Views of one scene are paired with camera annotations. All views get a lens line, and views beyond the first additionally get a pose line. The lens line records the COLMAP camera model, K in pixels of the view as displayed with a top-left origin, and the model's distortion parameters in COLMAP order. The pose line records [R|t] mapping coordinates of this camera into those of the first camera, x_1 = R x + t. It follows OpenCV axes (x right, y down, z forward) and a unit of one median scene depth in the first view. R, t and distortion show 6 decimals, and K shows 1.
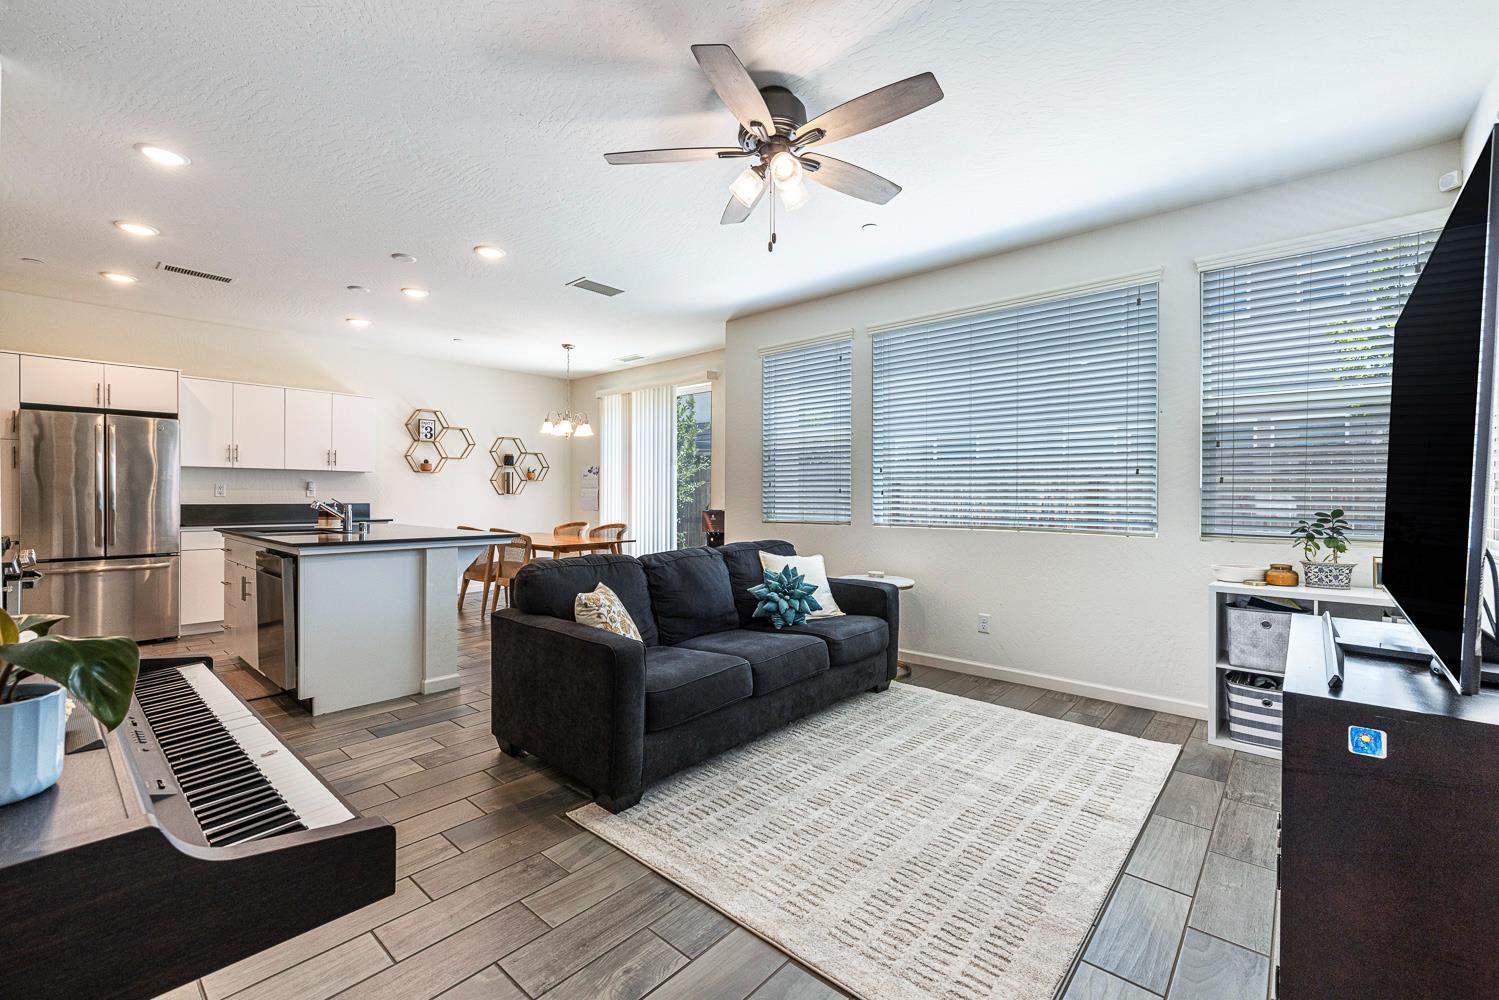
lens RADIAL K [[633.7, 0, 756.5], [0, 633.7, 498.2], [0, 0, 1]] dist [-0.000123, 0.000491]
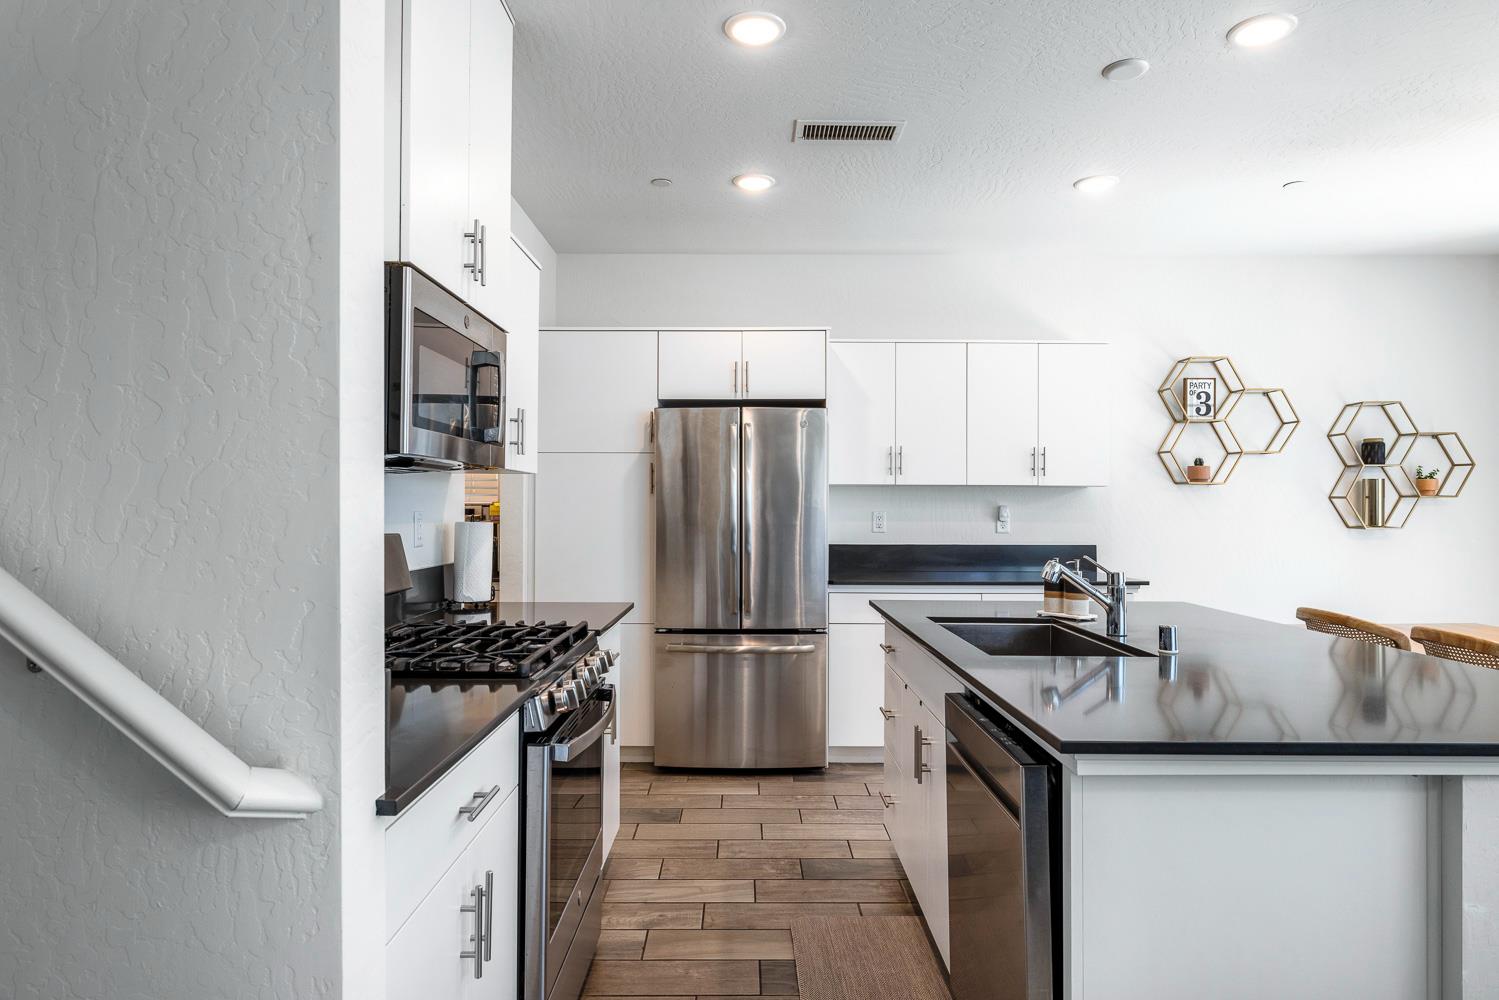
lens RADIAL K [[888.0, 0, 738.0], [0, 888.0, 496.4], [0, 0, 1]] dist [-0.009394, -0.000209]
pose [[0.652871, -0.010327, -0.757399, -0.292838], [-0.003862, 0.999849, -0.016962, -0.022391], [0.757459, 0.014000, 0.652733, 0.345569]]
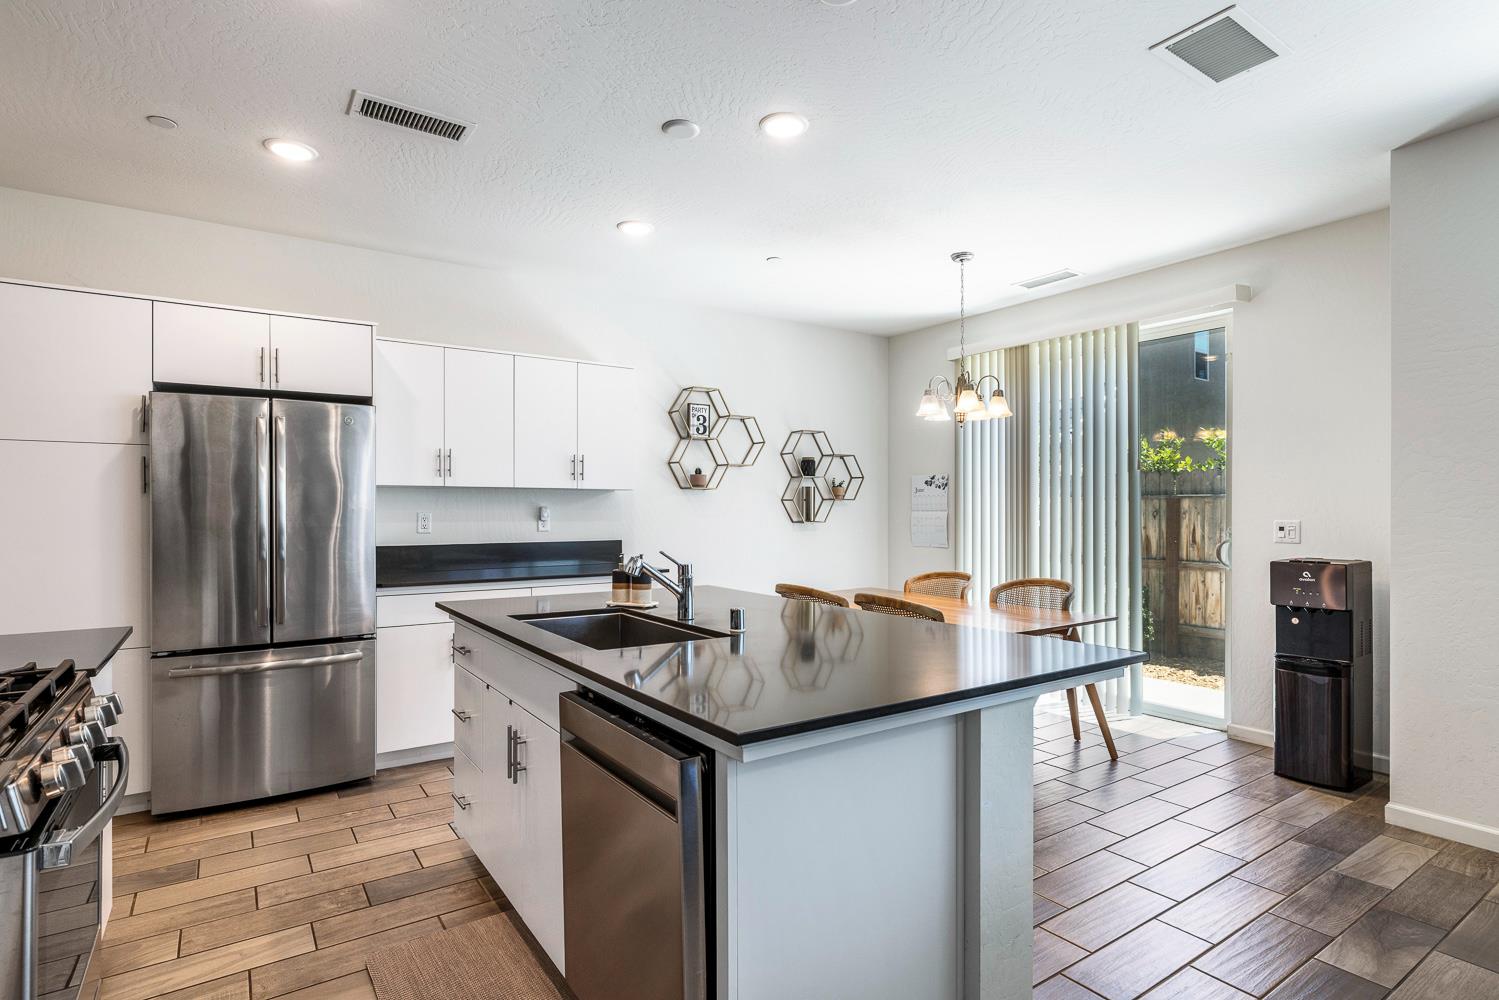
lens RADIAL K [[766.6, 0, 752.4], [0, 766.6, 508.0], [0, 0, 1]] dist [-0.000803, -0.002040]
pose [[0.968202, -0.004150, -0.250134, -0.357044], [0.002954, 0.999982, -0.005159, -0.022555], [0.250151, 0.004257, 0.968198, 0.362154]]
